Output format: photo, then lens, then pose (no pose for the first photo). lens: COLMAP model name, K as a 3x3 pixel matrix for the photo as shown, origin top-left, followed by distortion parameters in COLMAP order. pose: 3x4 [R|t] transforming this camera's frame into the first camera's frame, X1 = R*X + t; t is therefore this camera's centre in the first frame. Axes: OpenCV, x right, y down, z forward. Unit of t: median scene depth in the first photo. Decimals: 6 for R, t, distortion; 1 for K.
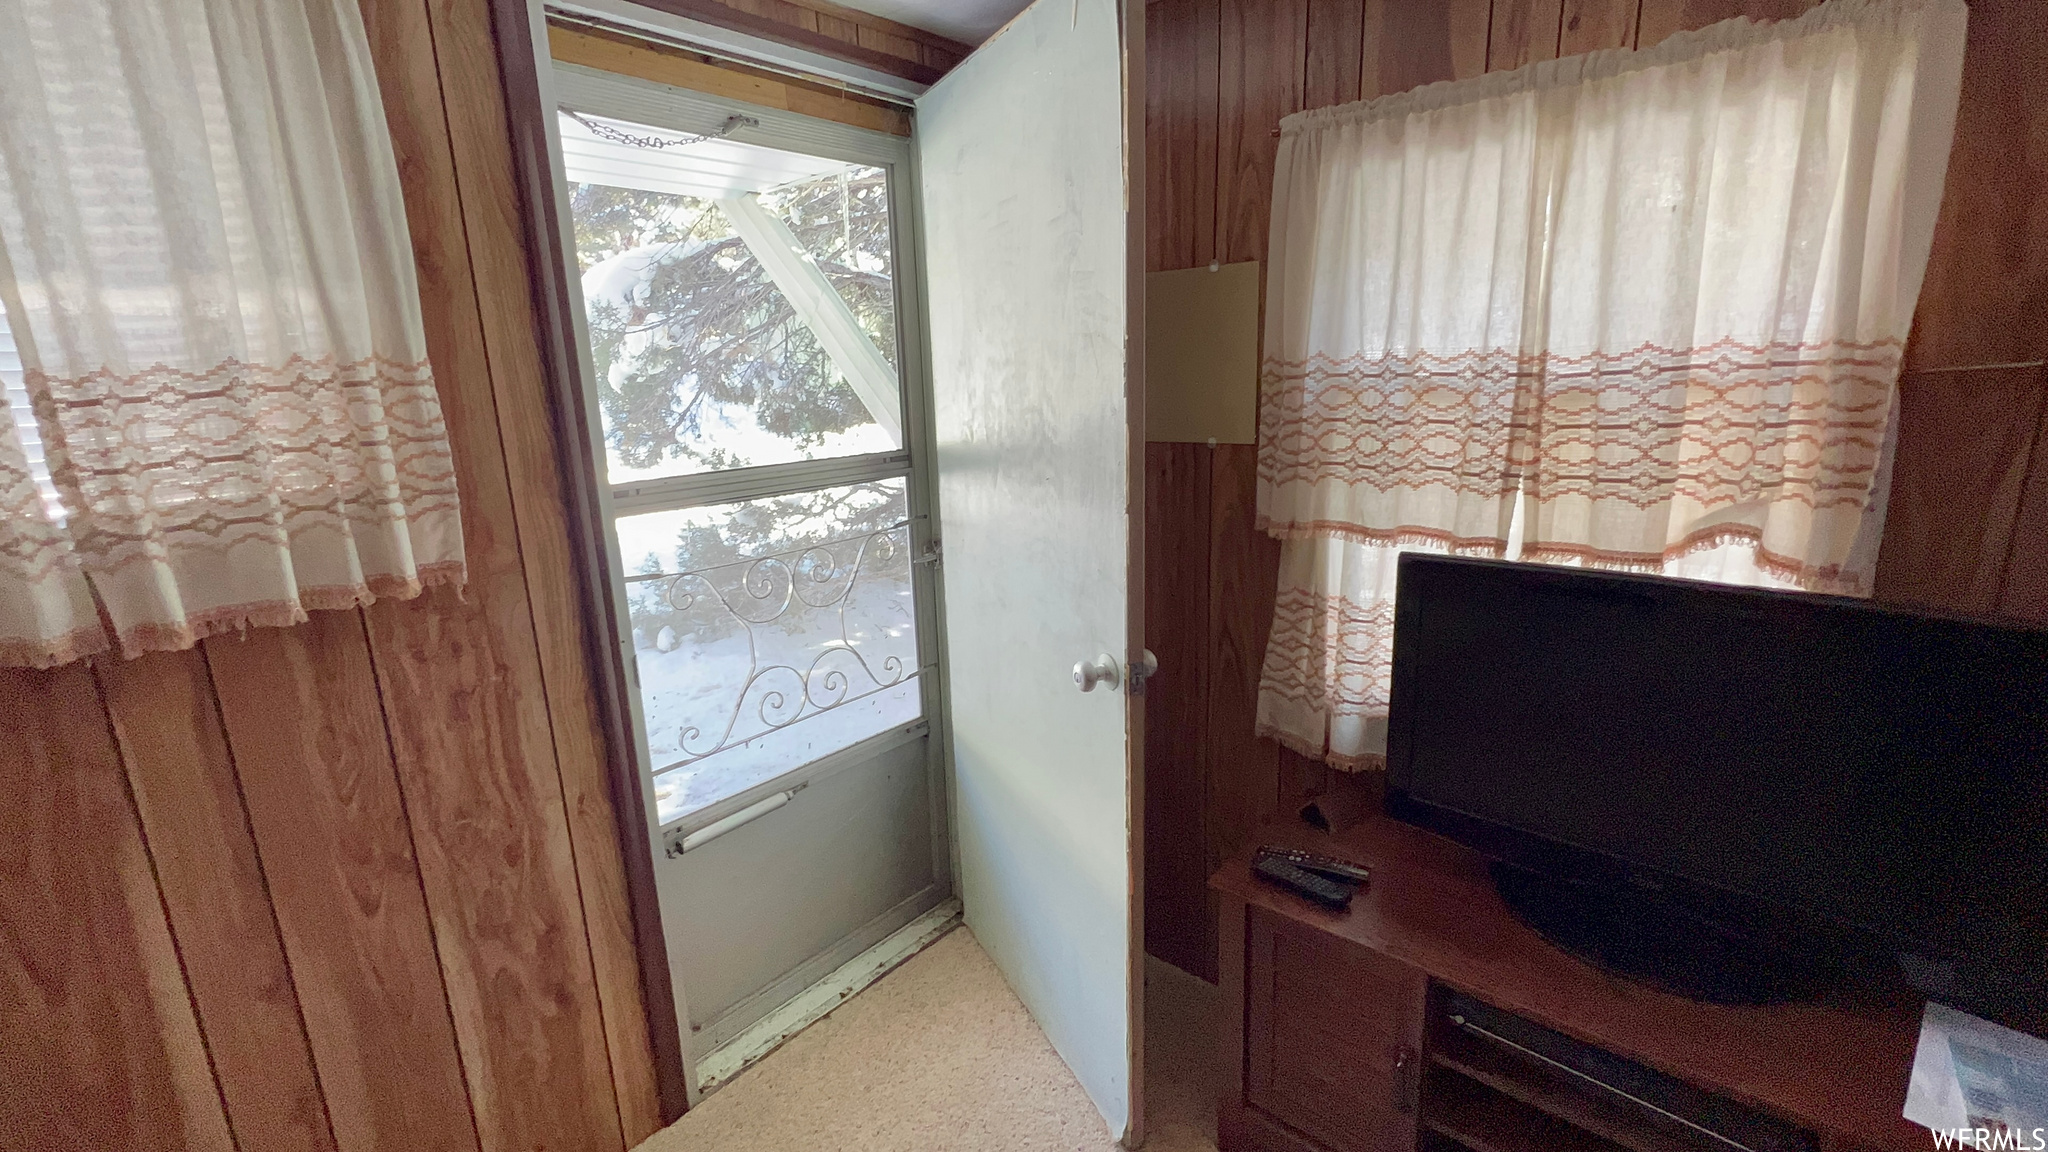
lens RADIAL K [[897.0, 0, 1019.5], [0, 897.0, 580.3], [0, 0, 1]] dist [0.000322, -0.000258]
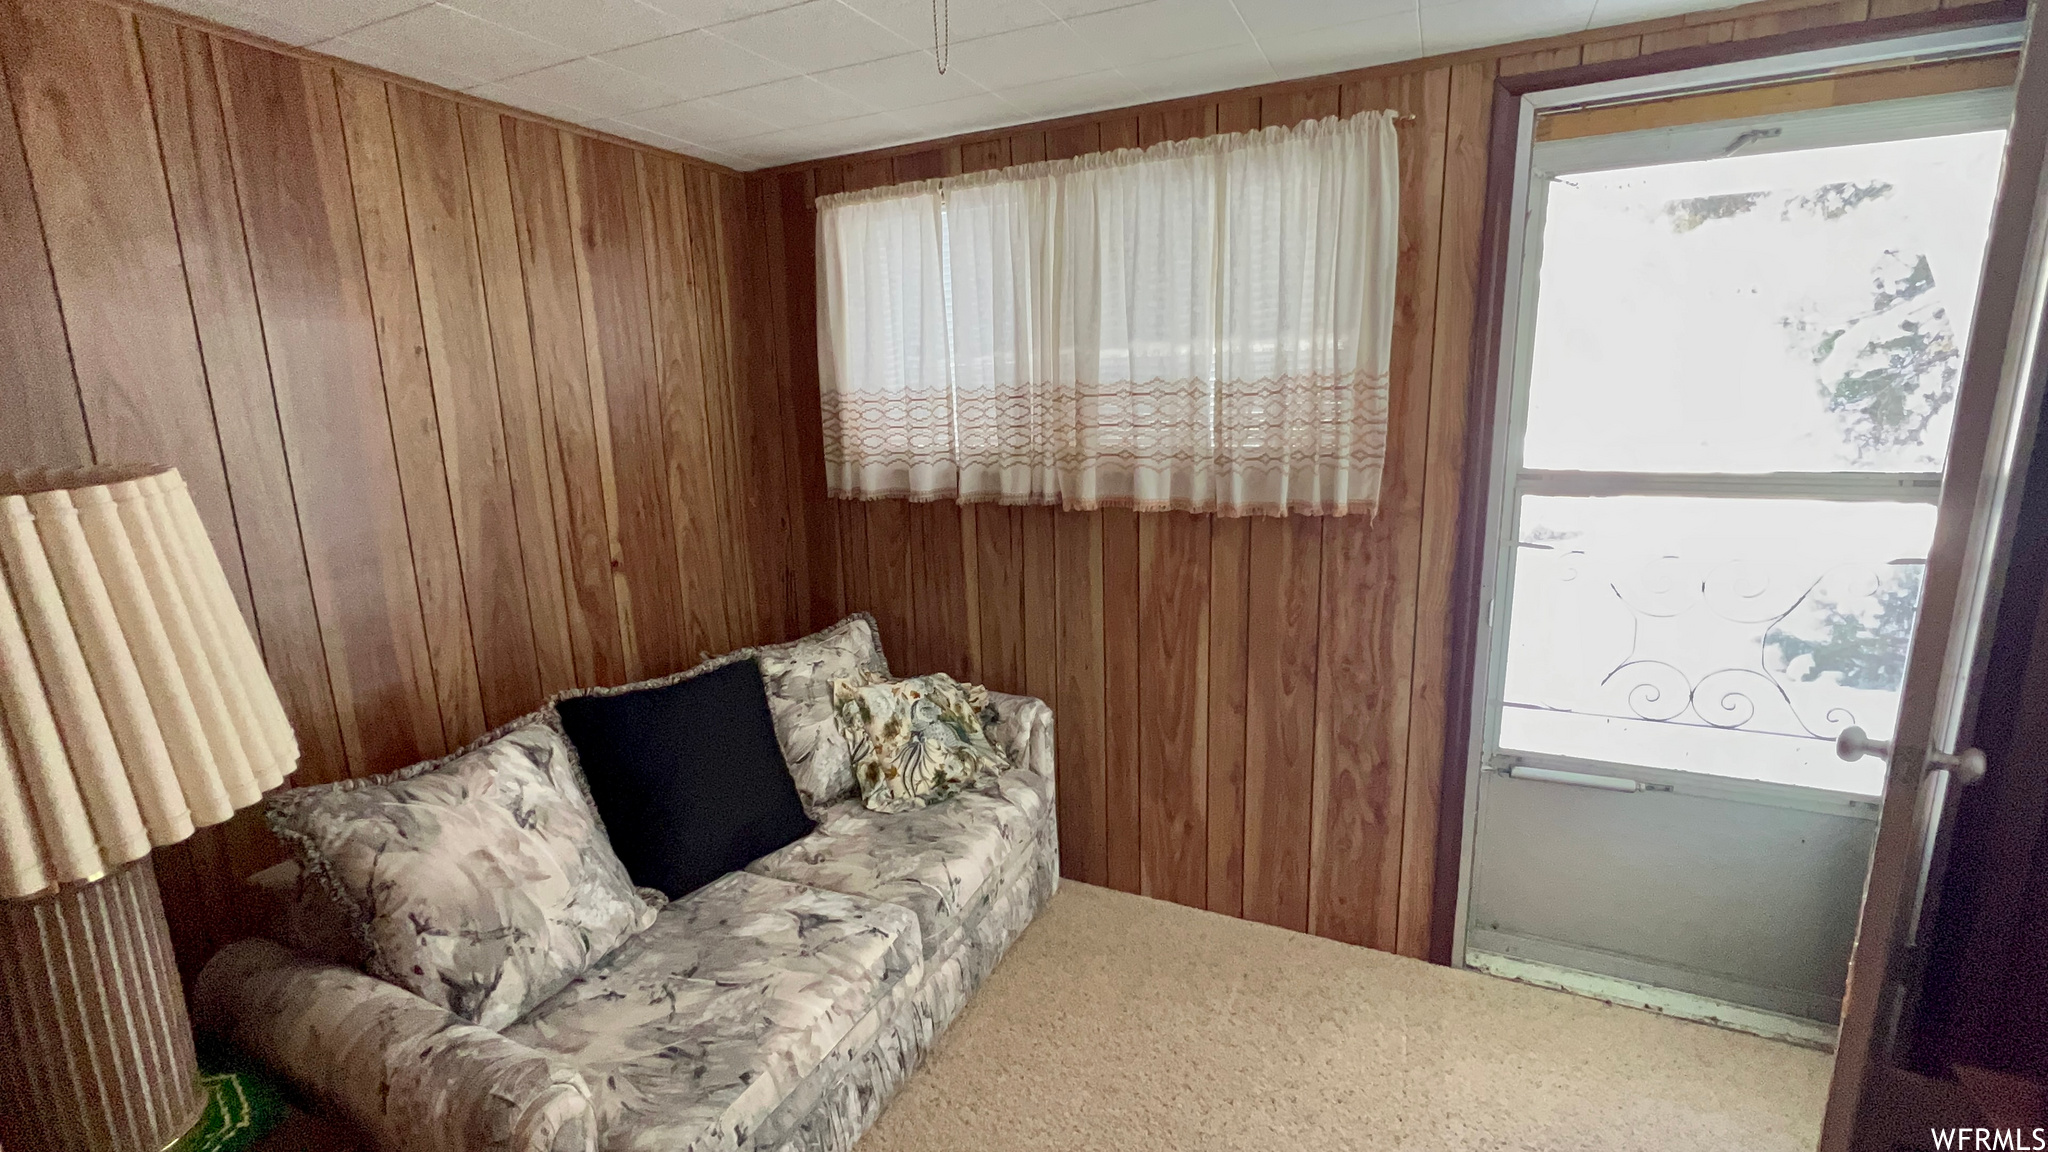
lens RADIAL K [[897.0, 0, 1019.5], [0, 897.0, 580.3], [0, 0, 1]] dist [0.000322, -0.000258]
pose [[0.257480, 0.222717, -0.940267, 0.712911], [-0.208228, 0.963002, 0.171082, -0.026354], [0.943581, 0.151739, 0.294329, -0.027392]]
